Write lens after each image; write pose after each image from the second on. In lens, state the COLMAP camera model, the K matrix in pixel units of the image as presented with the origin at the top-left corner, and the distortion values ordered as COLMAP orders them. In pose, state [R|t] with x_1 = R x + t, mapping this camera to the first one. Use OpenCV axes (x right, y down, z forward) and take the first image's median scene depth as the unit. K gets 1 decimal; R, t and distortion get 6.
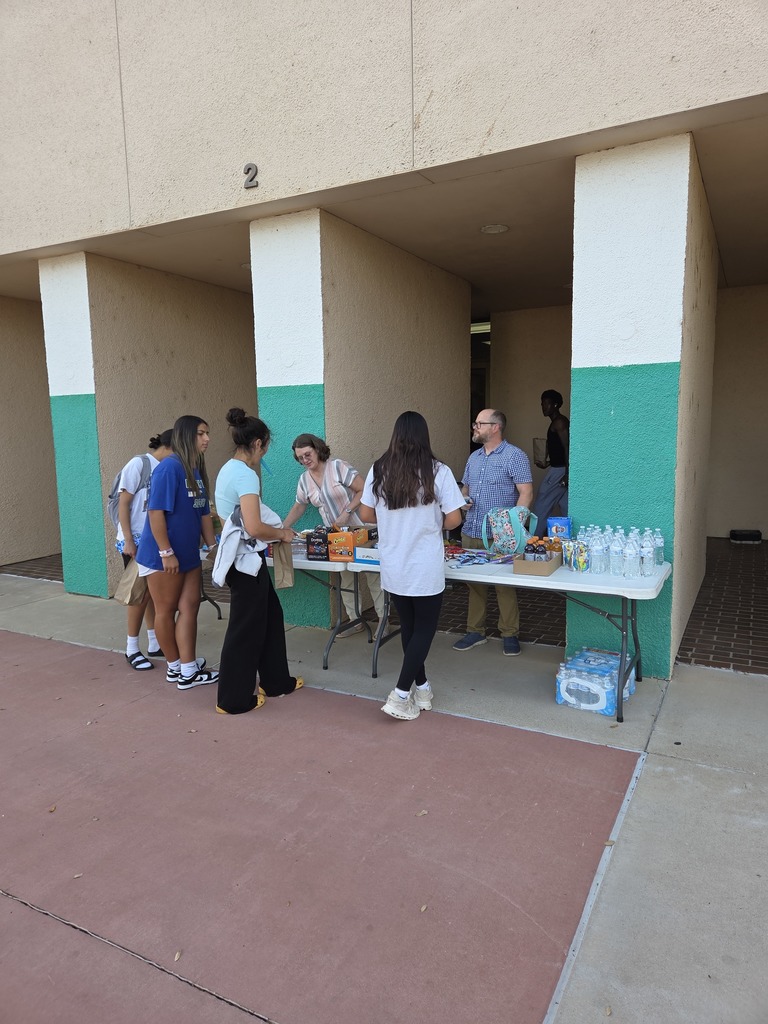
lens RADIAL K [[729.7, 0, 385.7], [0, 729.7, 488.5], [0, 0, 1]] dist [0.062126, -0.066184]
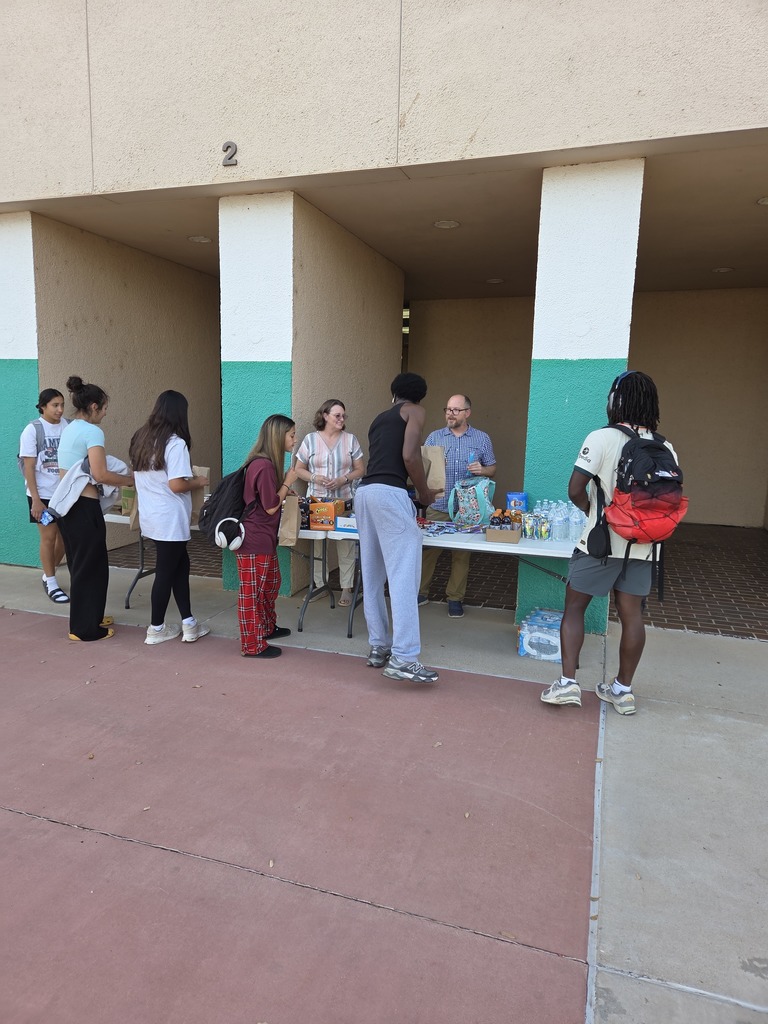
lens RADIAL K [[729.7, 0, 385.7], [0, 729.7, 488.5], [0, 0, 1]] dist [0.062126, -0.066184]
pose [[0.984795, 0.019792, 0.172587, -0.156493], [-0.024065, 0.999453, 0.022702, 0.012980], [-0.172043, -0.026510, 0.984733, -0.065601]]
